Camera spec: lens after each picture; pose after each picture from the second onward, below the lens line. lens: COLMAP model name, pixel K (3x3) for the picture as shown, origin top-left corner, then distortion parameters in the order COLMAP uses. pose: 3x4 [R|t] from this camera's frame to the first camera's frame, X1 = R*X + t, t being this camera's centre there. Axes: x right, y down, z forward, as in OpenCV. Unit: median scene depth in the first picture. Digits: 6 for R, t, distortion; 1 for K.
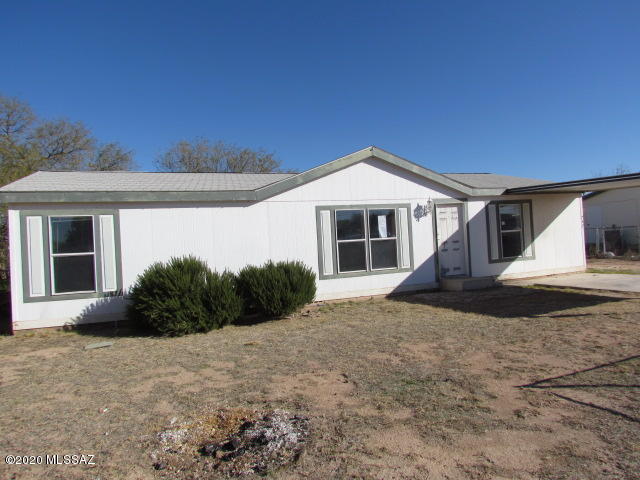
lens RADIAL K [[456.8, 0, 321.9], [0, 456.8, 236.6], [0, 0, 1]] dist [-0.042867, 0.031369]
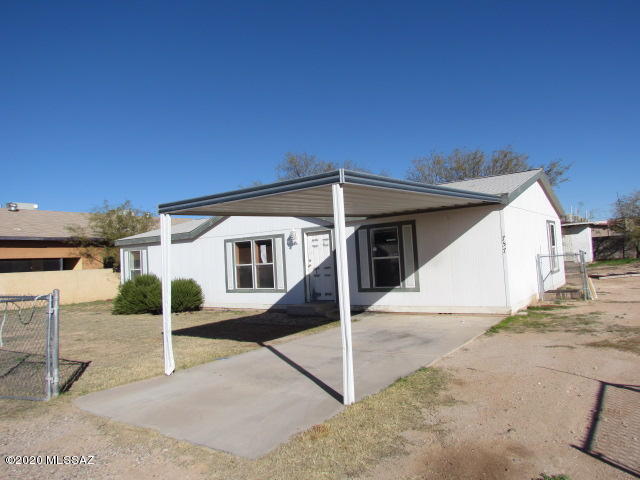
lens RADIAL K [[456.8, 0, 321.9], [0, 456.8, 236.6], [0, 0, 1]] dist [-0.042867, 0.031369]
pose [[0.548729, -0.017872, -0.835809, 1.159177], [0.023647, 0.999703, -0.005852, -0.054085], [0.835665, -0.016553, 0.548989, 0.425447]]
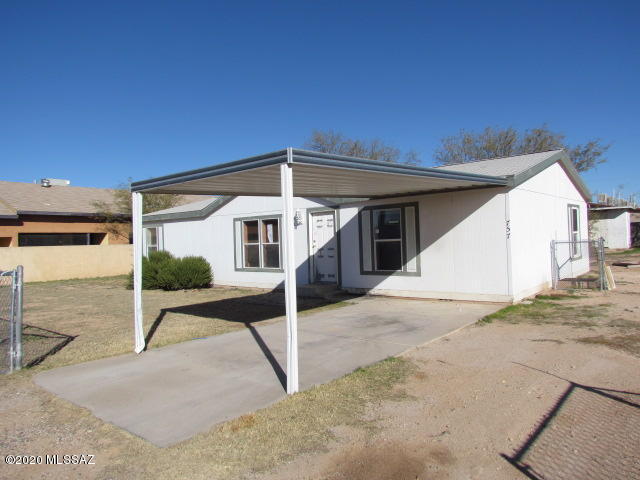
lens RADIAL K [[456.8, 0, 321.9], [0, 456.8, 236.6], [0, 0, 1]] dist [-0.042867, 0.031369]
pose [[0.477400, 0.031658, -0.878116, 1.181306], [0.005227, 0.999231, 0.038866, -0.056292], [0.878671, -0.023145, 0.476867, 0.501637]]
